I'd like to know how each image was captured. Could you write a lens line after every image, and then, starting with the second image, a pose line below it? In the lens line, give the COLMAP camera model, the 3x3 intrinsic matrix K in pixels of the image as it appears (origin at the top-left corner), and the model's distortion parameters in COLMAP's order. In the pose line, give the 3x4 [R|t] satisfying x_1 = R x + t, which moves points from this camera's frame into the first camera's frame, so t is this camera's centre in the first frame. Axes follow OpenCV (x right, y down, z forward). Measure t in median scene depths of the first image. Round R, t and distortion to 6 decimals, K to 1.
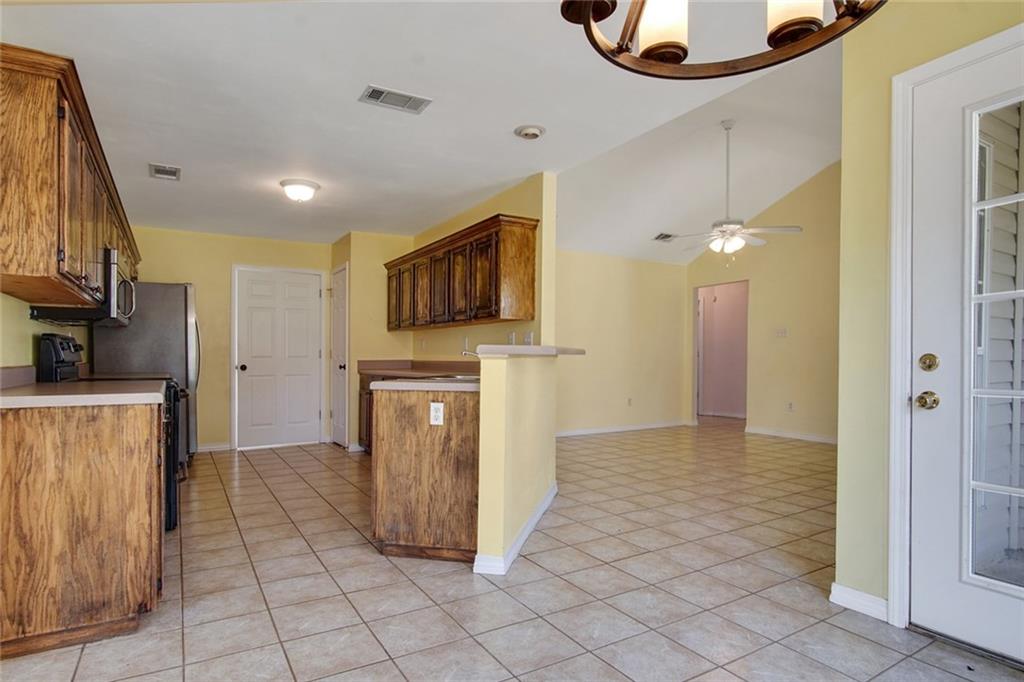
lens RADIAL K [[568.9, 0, 539.2], [0, 568.9, 361.9], [0, 0, 1]] dist [-0.002484, -0.000454]
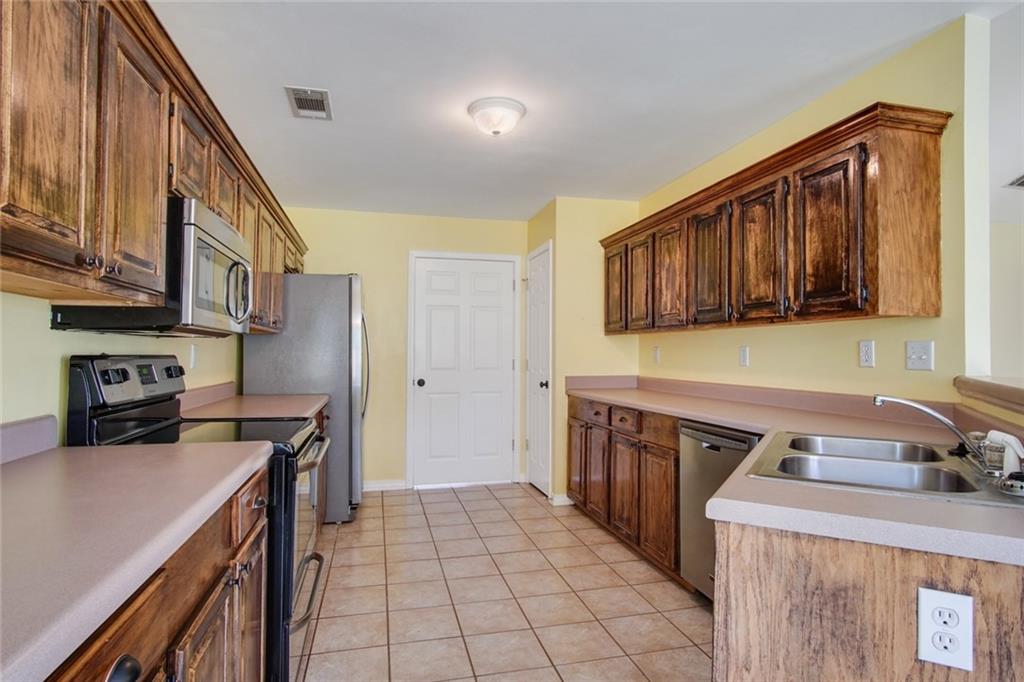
lens RADIAL K [[568.9, 0, 539.2], [0, 568.9, 361.9], [0, 0, 1]] dist [-0.002484, -0.000454]
pose [[0.957358, 0.008376, -0.288782, -0.187535], [-0.006512, 0.999951, 0.007416, -0.033306], [0.288830, -0.005219, 0.957366, 0.398733]]
